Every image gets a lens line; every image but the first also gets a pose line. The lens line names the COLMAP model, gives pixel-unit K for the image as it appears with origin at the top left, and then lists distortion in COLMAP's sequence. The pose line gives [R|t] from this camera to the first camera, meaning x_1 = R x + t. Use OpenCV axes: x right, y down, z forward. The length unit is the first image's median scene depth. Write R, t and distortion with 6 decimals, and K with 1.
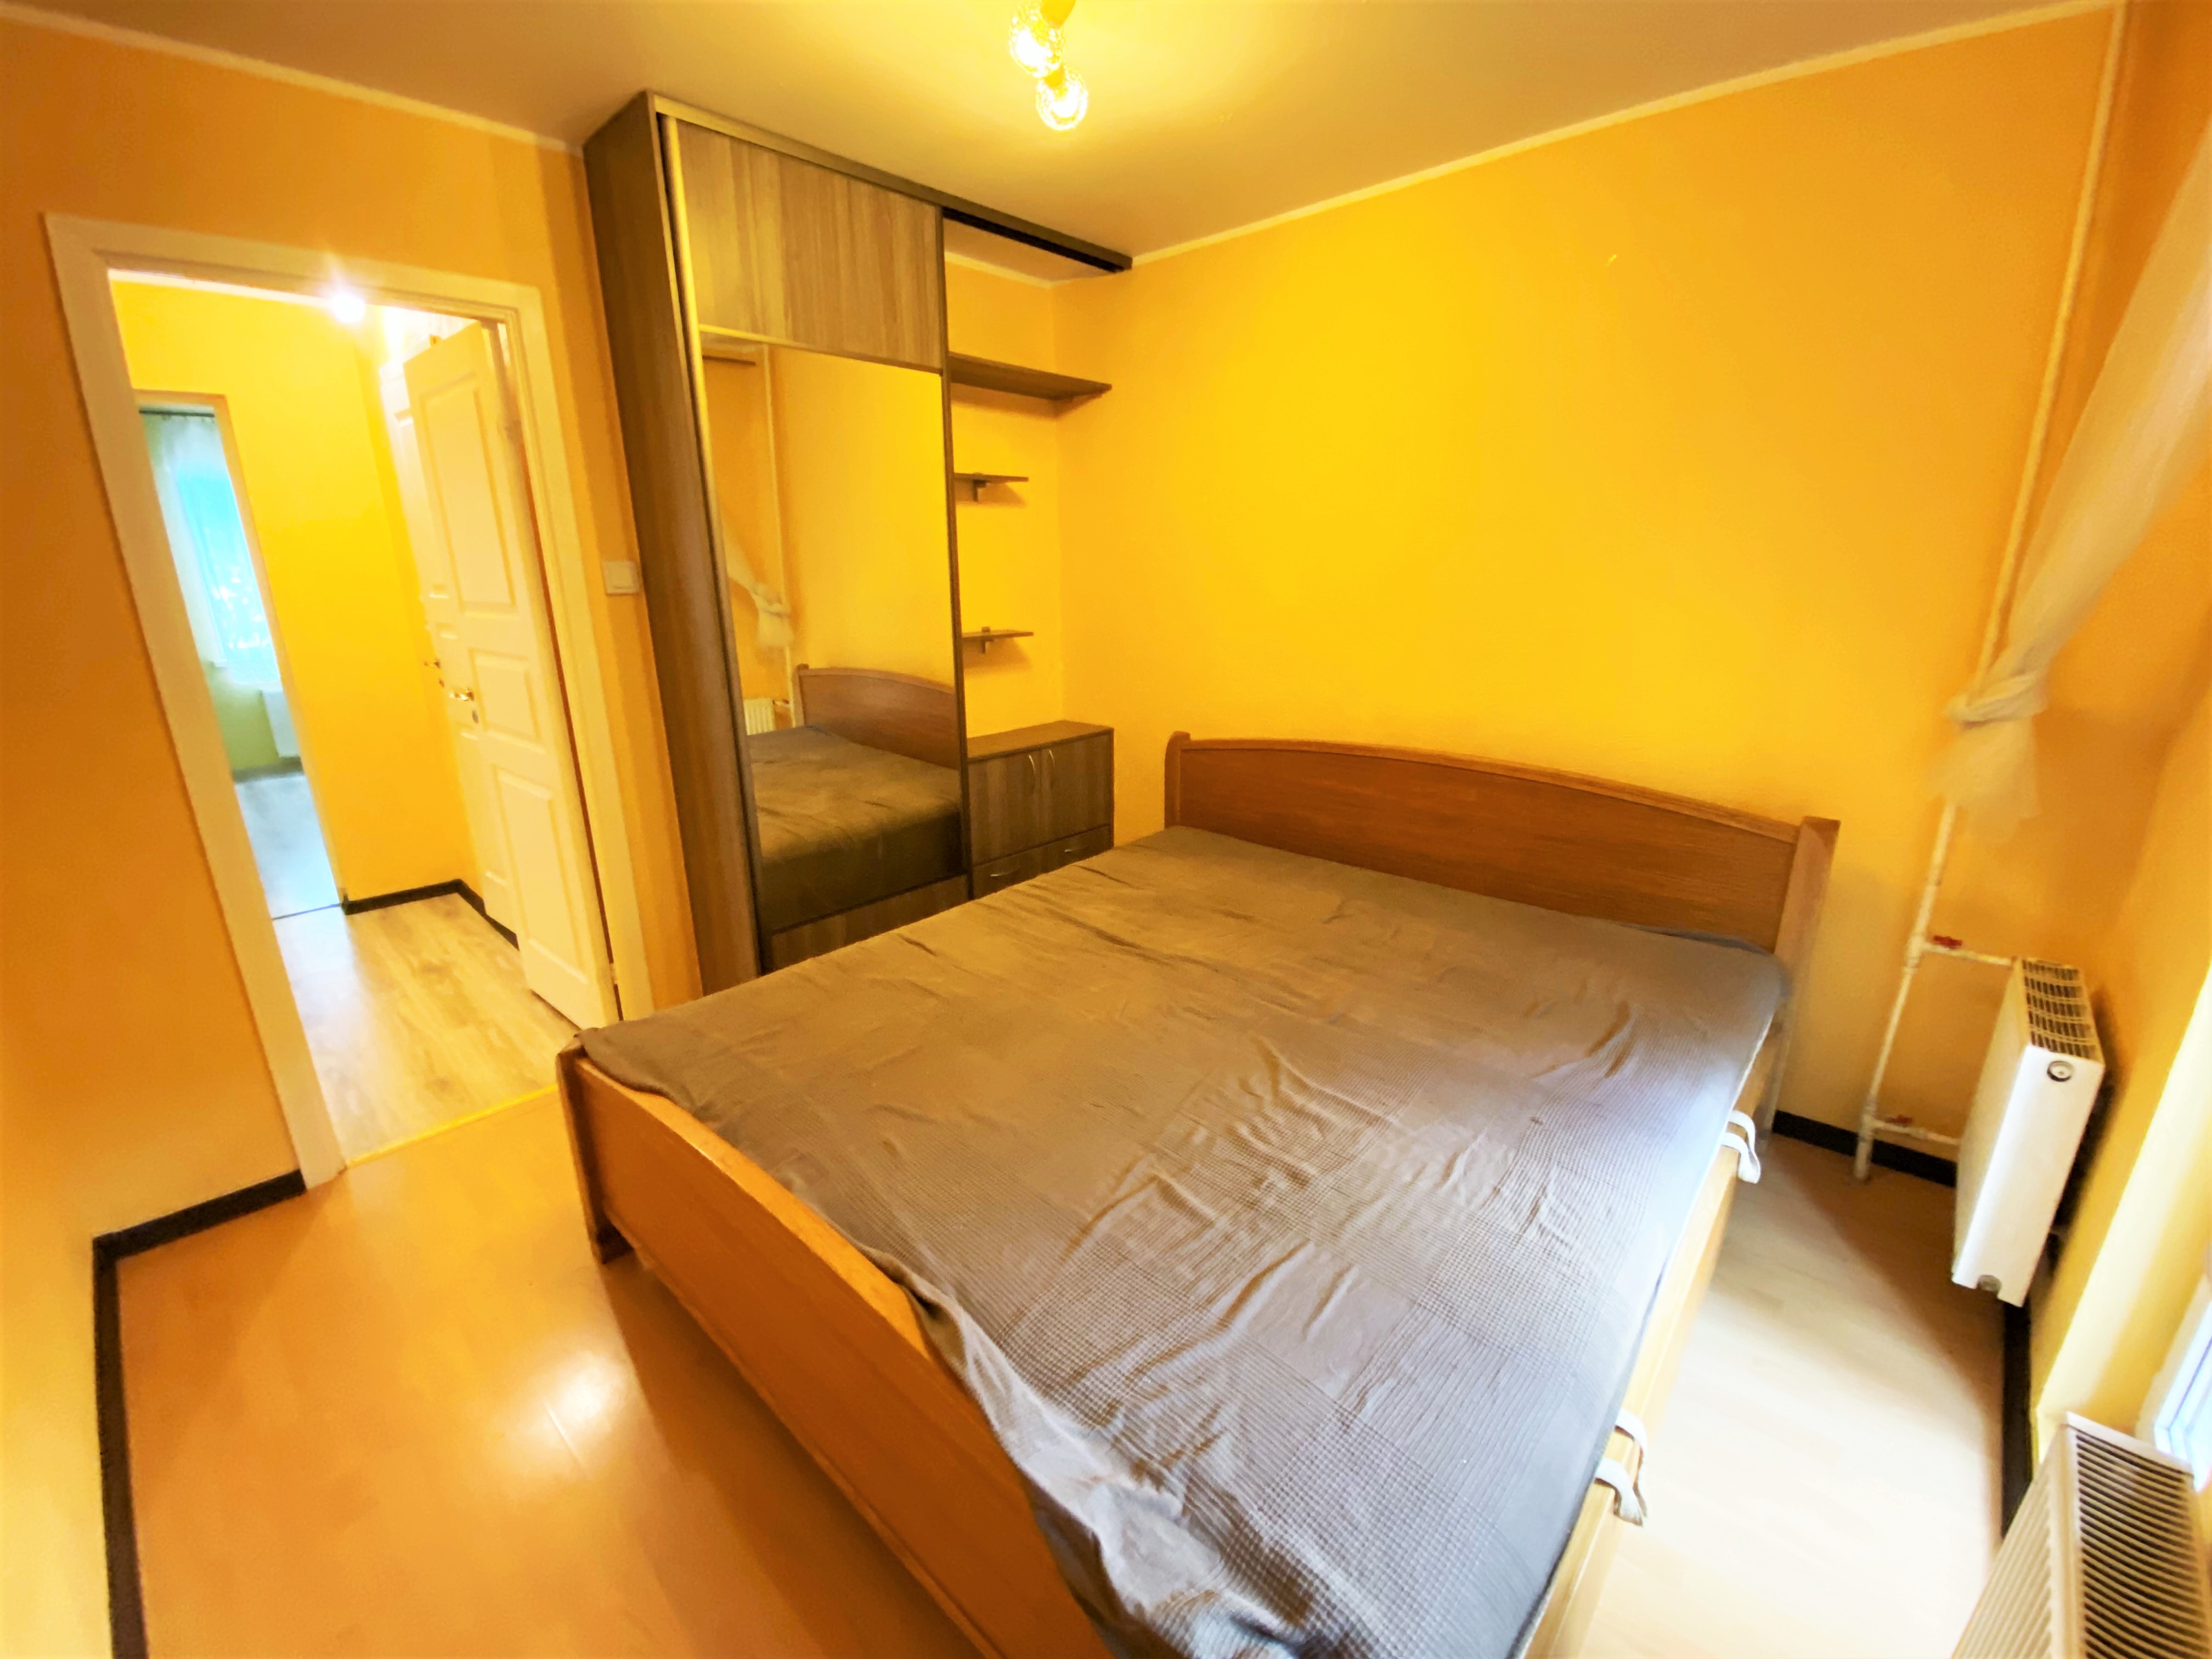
lens RADIAL K [[909.8, 0, 1106.0], [0, 909.8, 829.5], [0, 0, 1]] dist [0.064868, -0.040903]
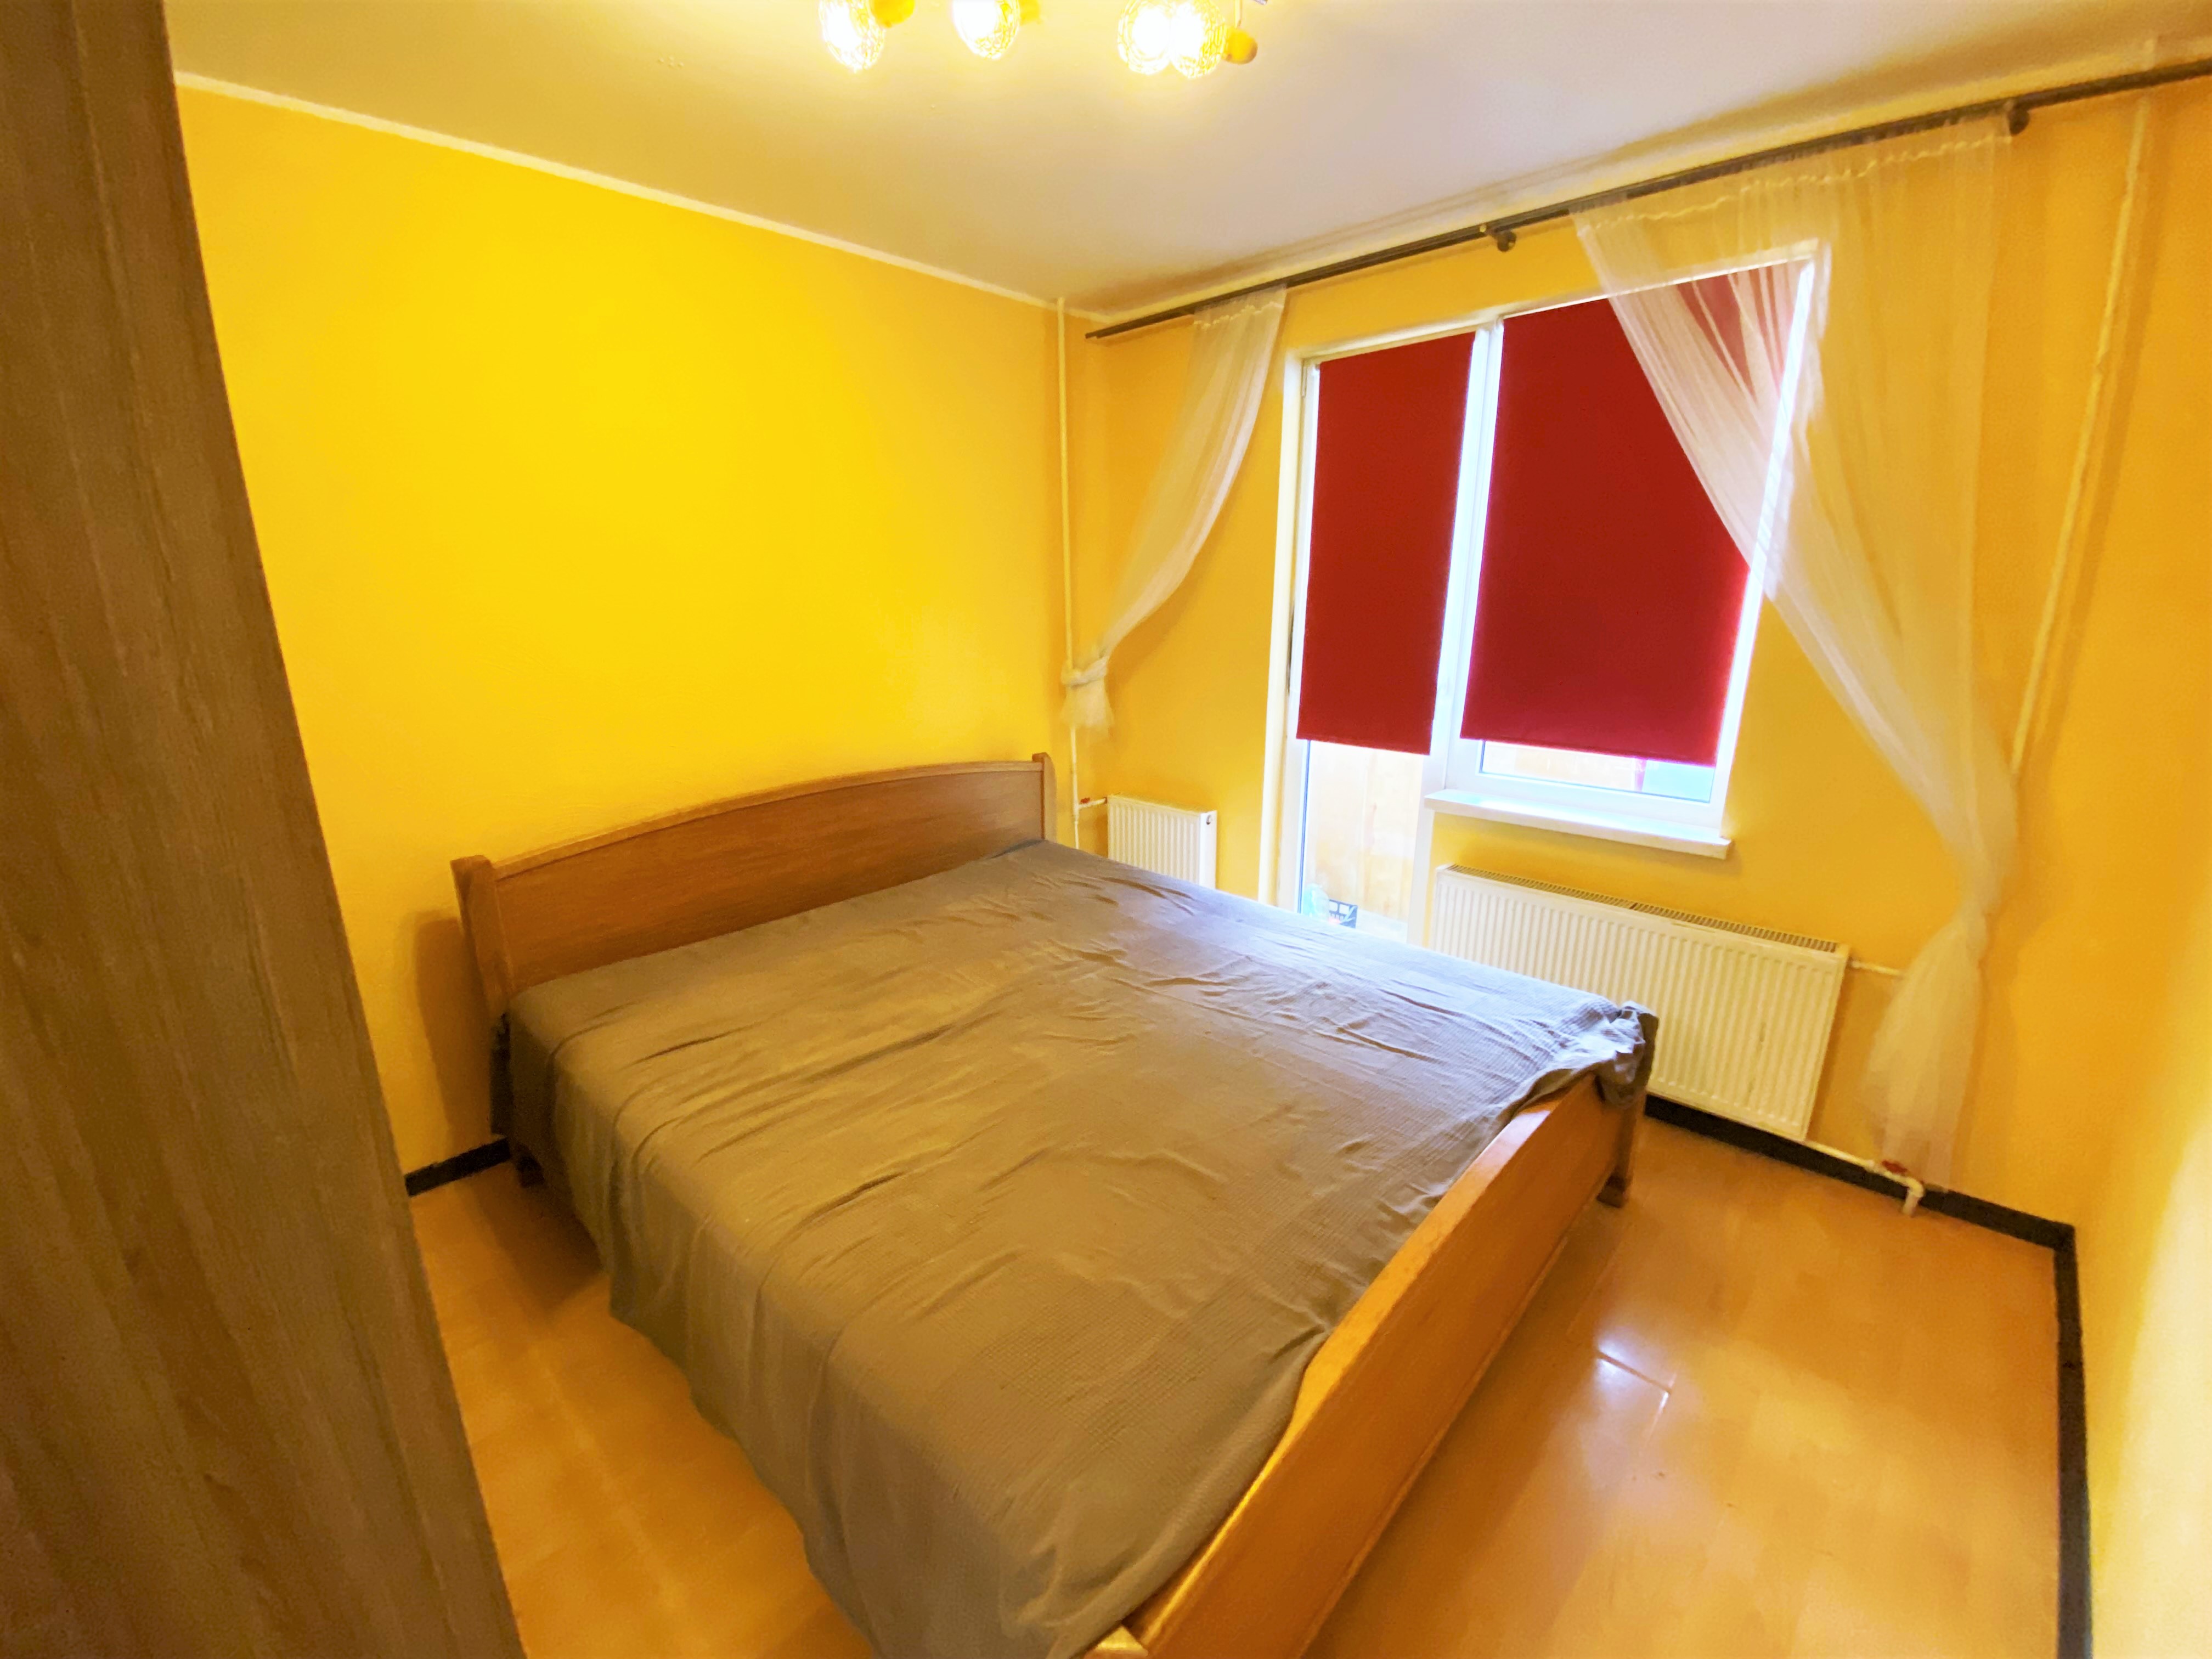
lens RADIAL K [[909.8, 0, 1106.0], [0, 909.8, 829.5], [0, 0, 1]] dist [0.064868, -0.040903]
pose [[0.010682, -0.247827, 0.968745, -0.826565], [0.291693, 0.927437, 0.234043, -0.225435], [-0.956452, 0.280077, 0.082196, 0.766855]]
